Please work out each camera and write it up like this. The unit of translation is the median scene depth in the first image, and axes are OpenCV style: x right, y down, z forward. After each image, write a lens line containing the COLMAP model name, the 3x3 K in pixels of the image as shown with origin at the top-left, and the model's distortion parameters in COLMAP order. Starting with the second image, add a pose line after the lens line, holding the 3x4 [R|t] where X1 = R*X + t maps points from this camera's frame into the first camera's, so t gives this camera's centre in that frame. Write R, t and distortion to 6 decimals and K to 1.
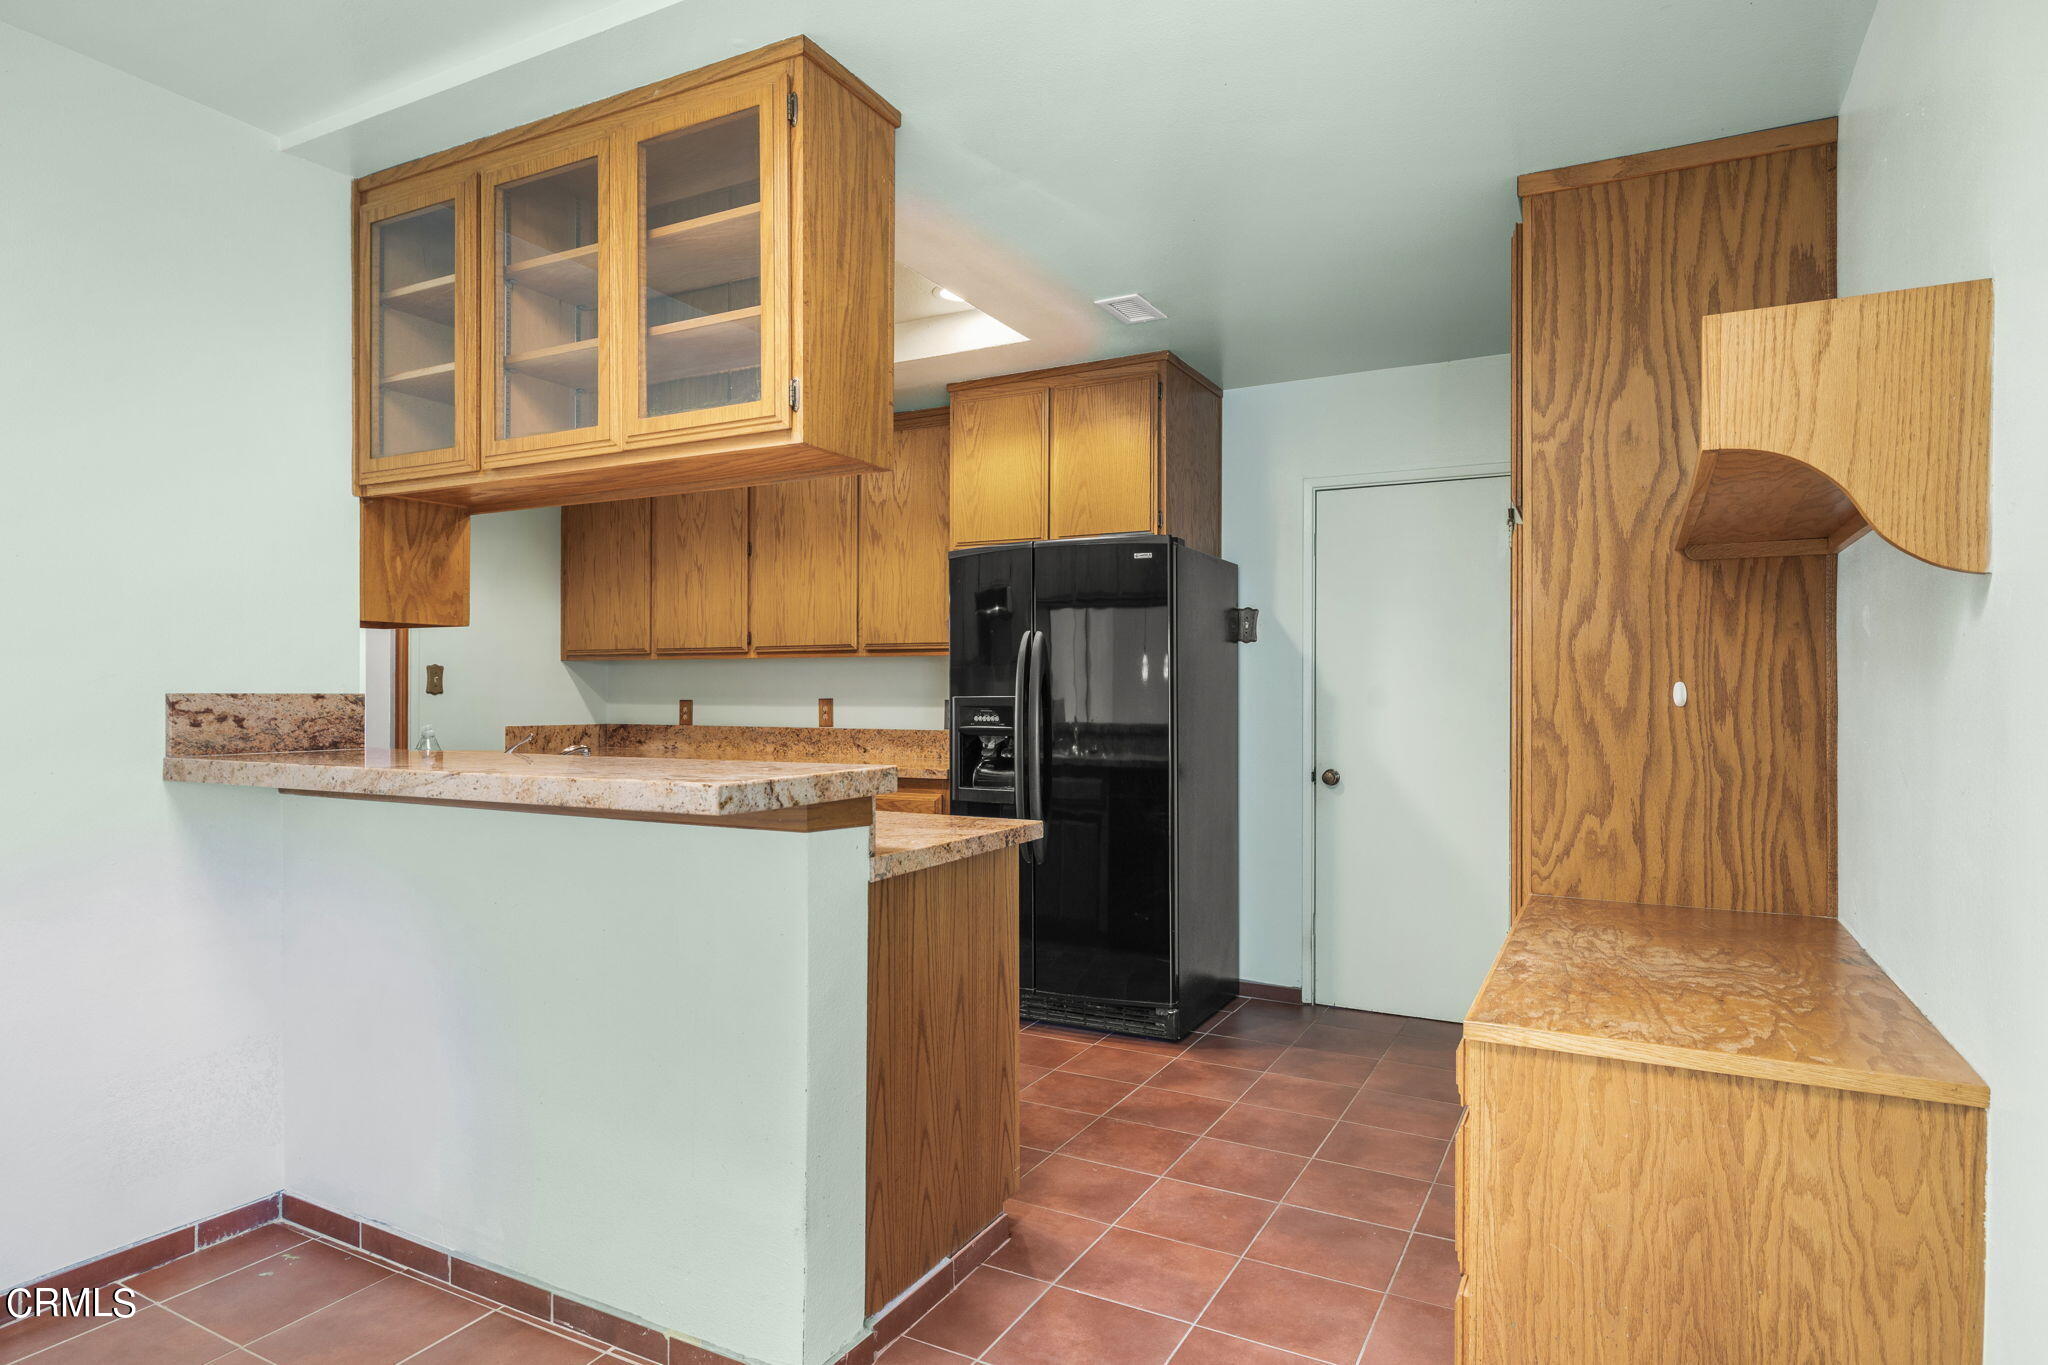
lens RADIAL K [[1219.3, 0, 1020.1], [0, 1219.3, 691.6], [0, 0, 1]] dist [-0.009024, -0.001107]
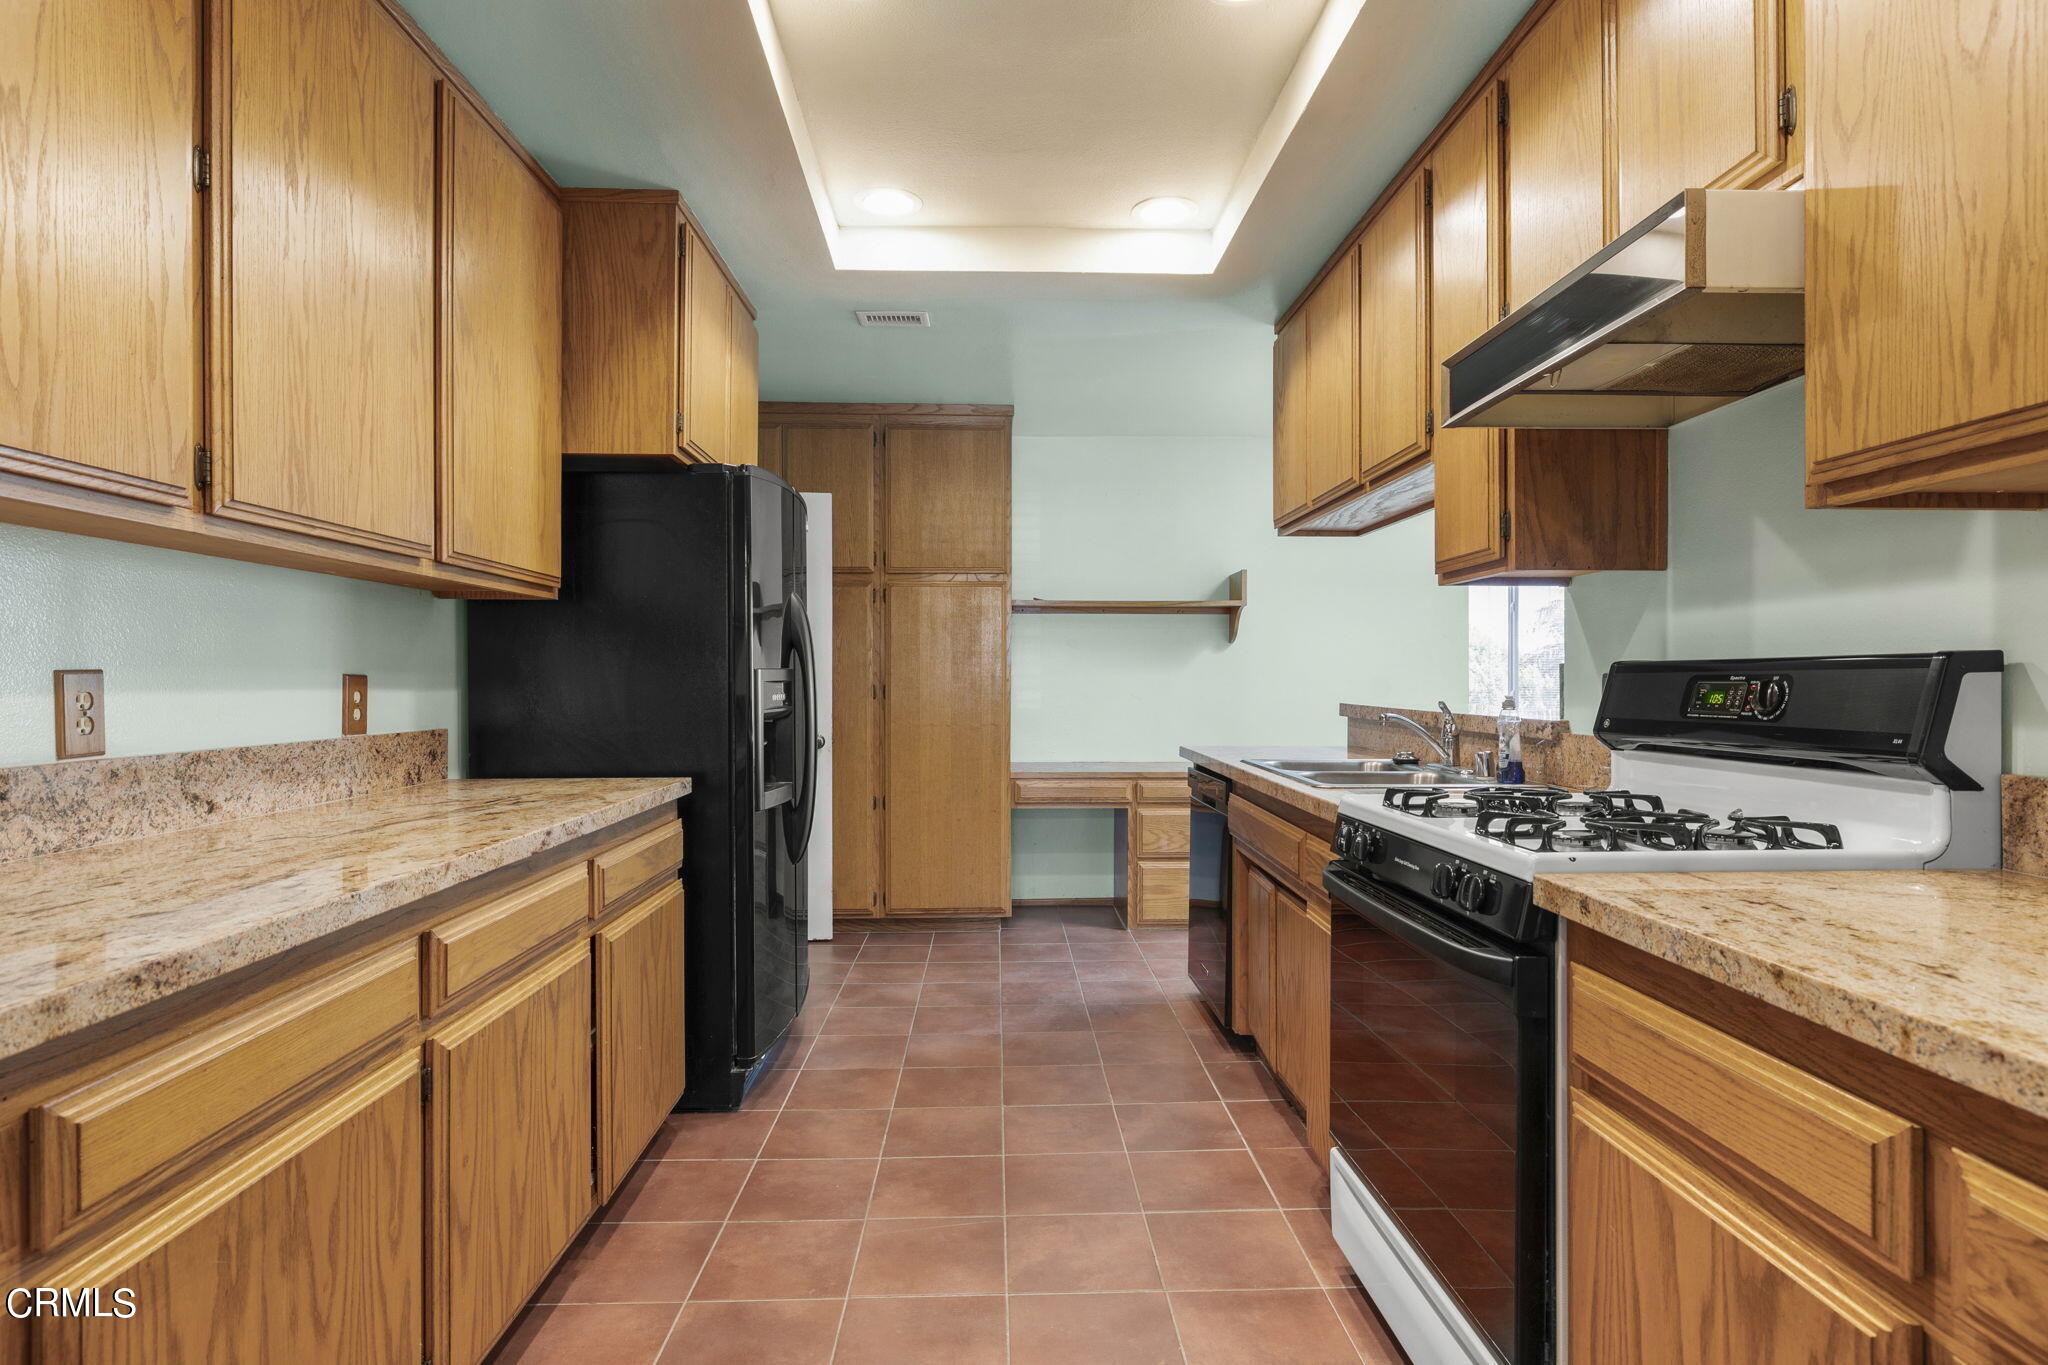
lens RADIAL K [[1053.3, 0, 1023.0], [0, 1053.3, 681.7], [0, 0, 1]] dist [0.016787, -0.028351]
pose [[-0.513771, 0.002438, 0.857924, -0.555816], [0.004903, 0.999988, 0.000094, 0.010592], [-0.857913, 0.004255, -0.513777, 0.974337]]
